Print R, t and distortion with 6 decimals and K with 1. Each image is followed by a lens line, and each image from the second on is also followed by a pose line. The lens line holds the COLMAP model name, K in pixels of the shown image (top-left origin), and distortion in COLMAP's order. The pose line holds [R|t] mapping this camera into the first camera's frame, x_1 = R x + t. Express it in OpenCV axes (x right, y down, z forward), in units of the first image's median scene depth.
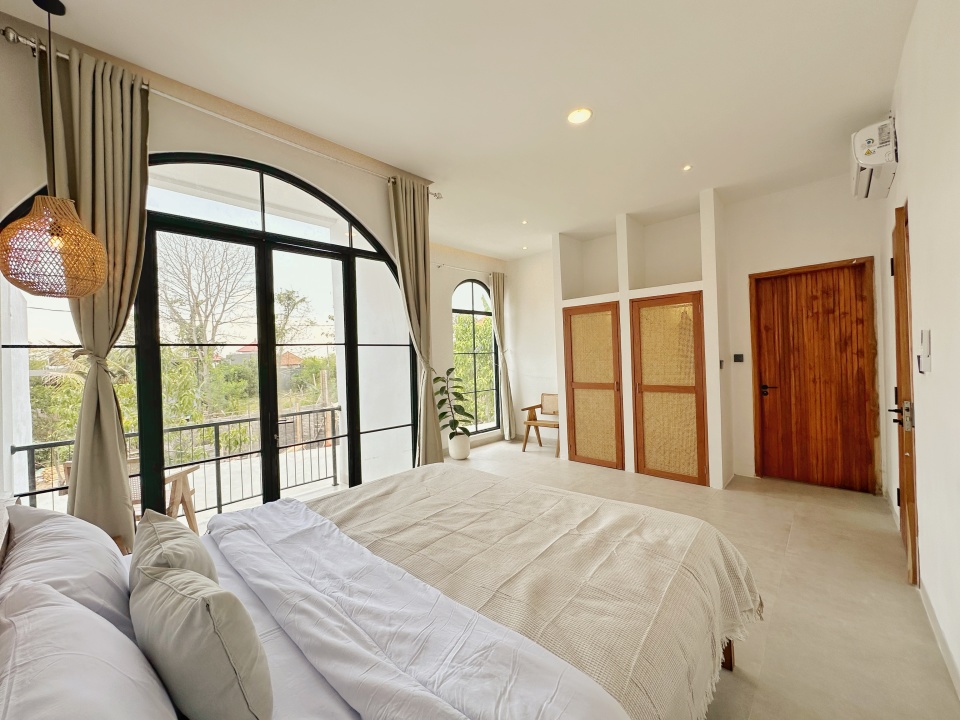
lens RADIAL K [[384.7, 0, 479.6], [0, 384.7, 358.3], [0, 0, 1]] dist [-0.001935, 0.000093]
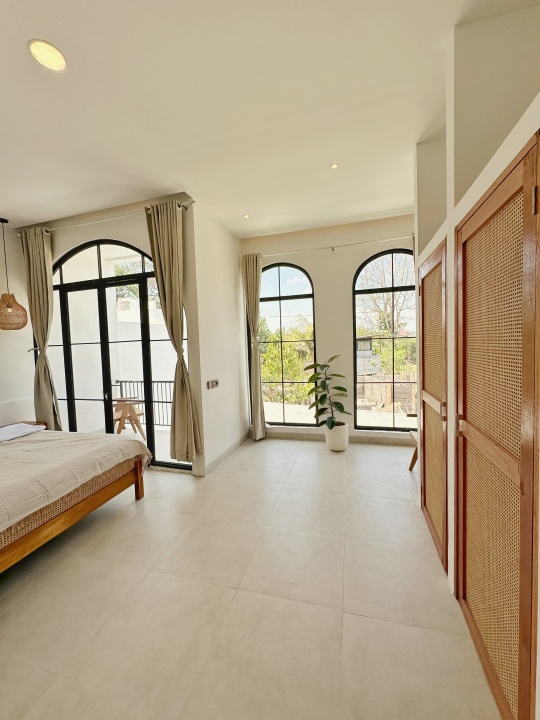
lens RADIAL K [[288.5, 0, 270.9], [0, 288.5, 359.7], [0, 0, 1]] dist [-0.001935, 0.000093]
pose [[0.455017, 0.061181, -0.888379, 0.953452], [0.020703, 0.996641, 0.079241, -0.044171], [0.890242, -0.054448, 0.452222, 1.027527]]
